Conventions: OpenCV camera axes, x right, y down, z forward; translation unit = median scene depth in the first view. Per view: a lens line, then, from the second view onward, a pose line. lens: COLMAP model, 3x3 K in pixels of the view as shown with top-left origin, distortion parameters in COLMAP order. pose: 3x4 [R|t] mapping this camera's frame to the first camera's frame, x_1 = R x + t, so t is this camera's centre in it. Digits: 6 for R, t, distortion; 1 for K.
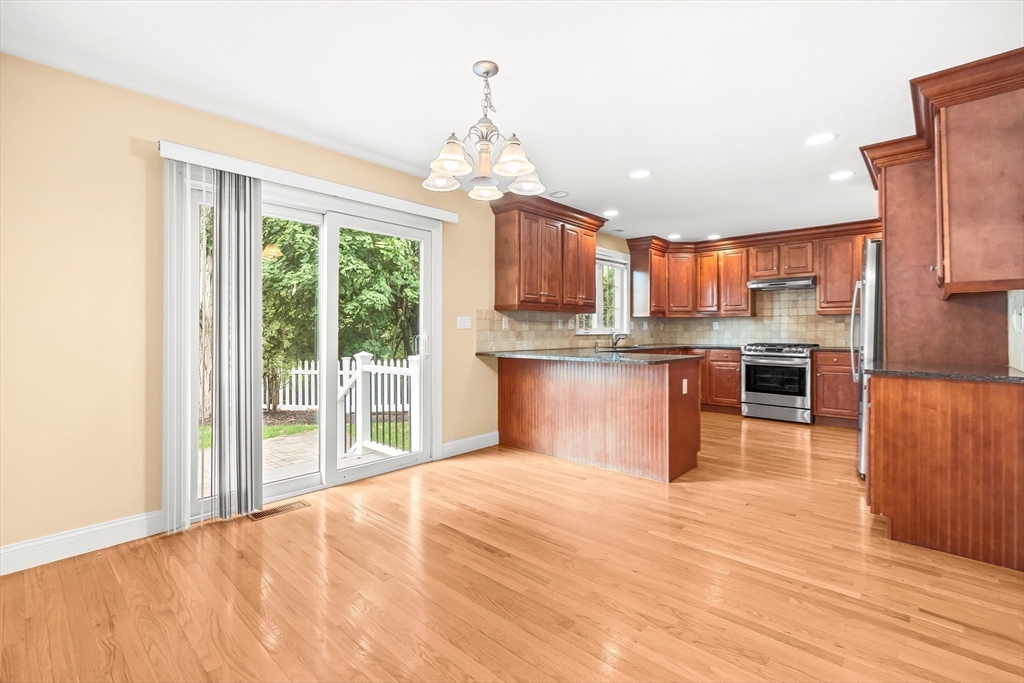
lens RADIAL K [[459.1, 0, 510.7], [0, 459.1, 329.0], [0, 0, 1]] dist [-0.002582, 0.000000]
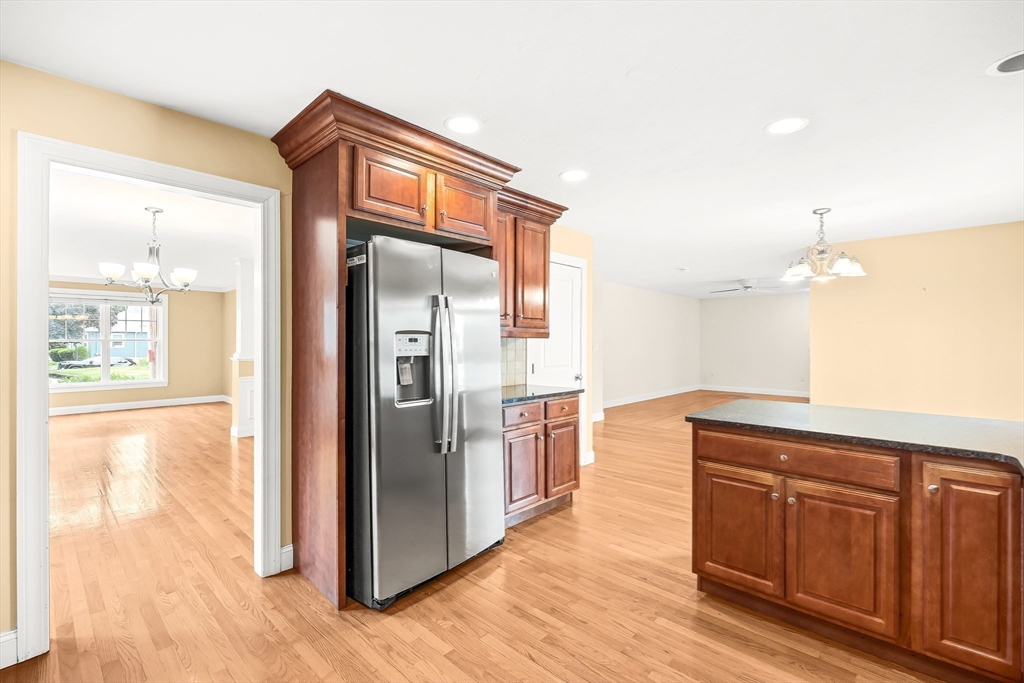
lens RADIAL K [[454.6, 0, 512.0], [0, 454.6, 341.5], [0, 0, 1]] dist [-0.002133, -0.000439]
pose [[-0.999875, -0.002238, 0.015674, 0.457292], [-0.002269, 0.999996, -0.001935, -0.027766], [-0.015670, -0.001970, -0.999875, 1.143433]]
